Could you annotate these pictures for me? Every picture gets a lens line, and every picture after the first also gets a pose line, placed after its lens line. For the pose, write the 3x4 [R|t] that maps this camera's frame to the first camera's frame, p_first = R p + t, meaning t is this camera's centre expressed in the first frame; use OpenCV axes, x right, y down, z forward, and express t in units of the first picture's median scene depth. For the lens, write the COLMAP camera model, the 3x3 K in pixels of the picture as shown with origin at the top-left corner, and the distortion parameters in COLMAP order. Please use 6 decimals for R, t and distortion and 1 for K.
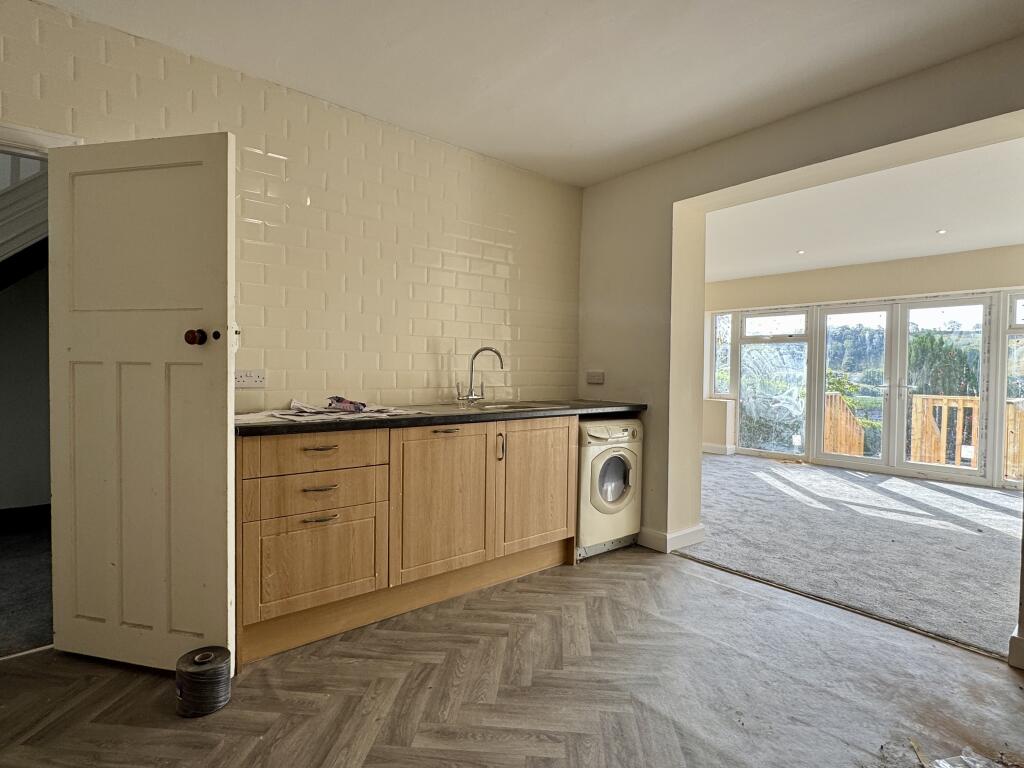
lens RADIAL K [[538.1, 0, 512.0], [0, 538.1, 384.0], [0, 0, 1]] dist [0.002499, 0.000947]
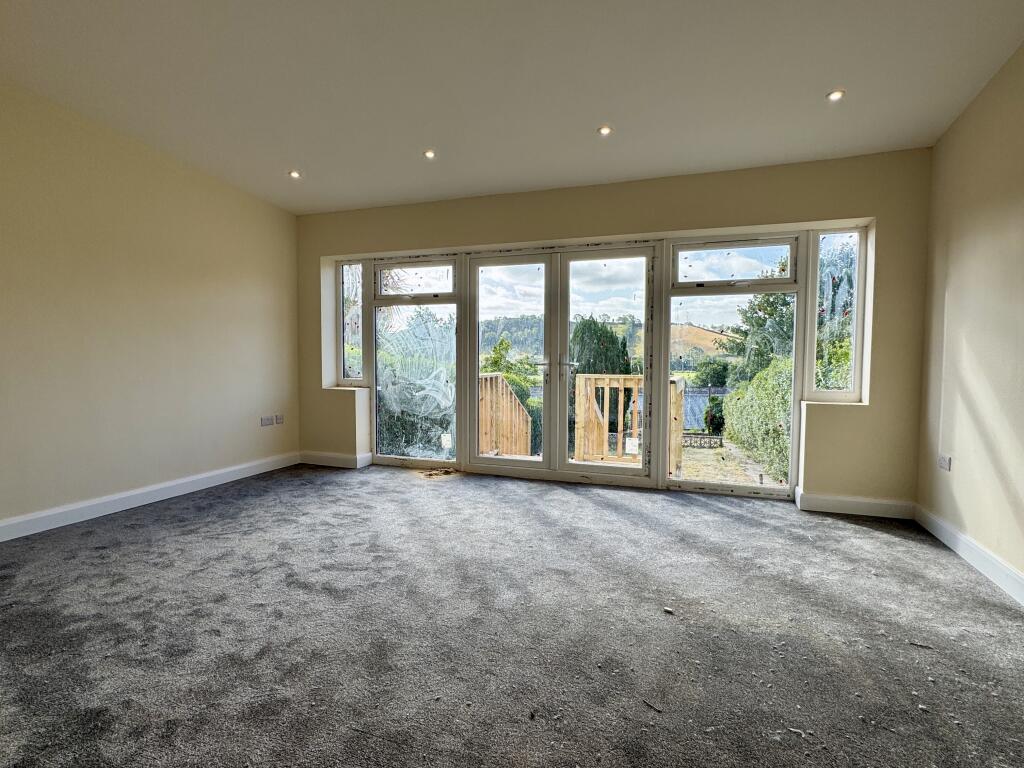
lens RADIAL K [[538.1, 0, 512.0], [0, 538.1, 384.0], [0, 0, 1]] dist [0.002499, 0.000947]
pose [[0.871623, -0.033076, 0.489060, 0.282254], [0.018181, 0.999216, 0.035177, 0.004824], [-0.489840, -0.021769, 0.871541, 0.365688]]
